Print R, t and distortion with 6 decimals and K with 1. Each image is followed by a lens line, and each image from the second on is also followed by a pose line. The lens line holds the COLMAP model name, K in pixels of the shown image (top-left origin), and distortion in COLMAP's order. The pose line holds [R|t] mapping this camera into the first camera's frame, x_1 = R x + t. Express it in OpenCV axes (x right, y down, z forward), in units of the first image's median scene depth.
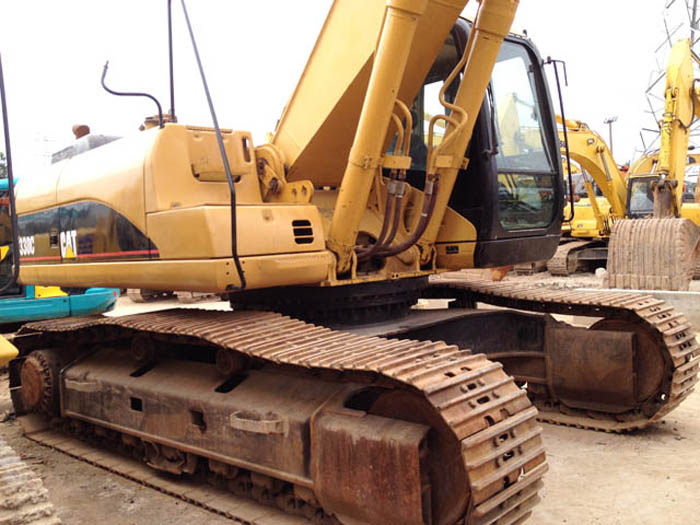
lens RADIAL K [[654.8, 0, 350.0], [0, 654.8, 262.5], [0, 0, 1]] dist [0.107367, -0.209431]
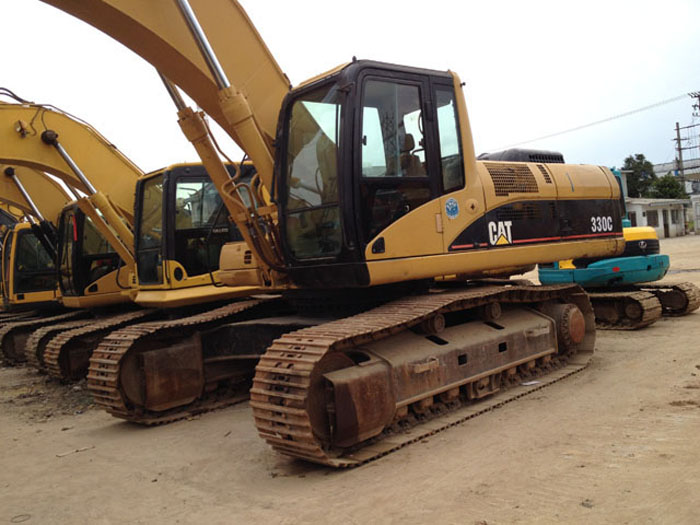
lens RADIAL K [[654.8, 0, 350.0], [0, 654.8, 262.5], [0, 0, 1]] dist [0.107367, -0.209431]
pose [[-0.021614, 0.073535, -0.997058, 1.693538], [0.047774, 0.996228, 0.072438, -0.148169], [0.998624, -0.046068, -0.025046, 1.318218]]
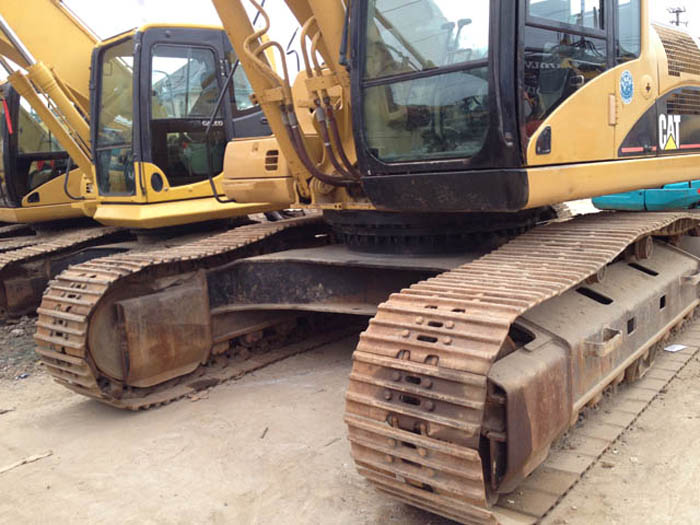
lens RADIAL K [[654.8, 0, 350.0], [0, 654.8, 262.5], [0, 0, 1]] dist [0.107367, -0.209431]
pose [[0.054746, 0.201455, -0.977967, 1.151983], [0.014363, 0.979175, 0.202508, -0.105087], [0.998397, -0.025133, 0.050713, 1.075472]]
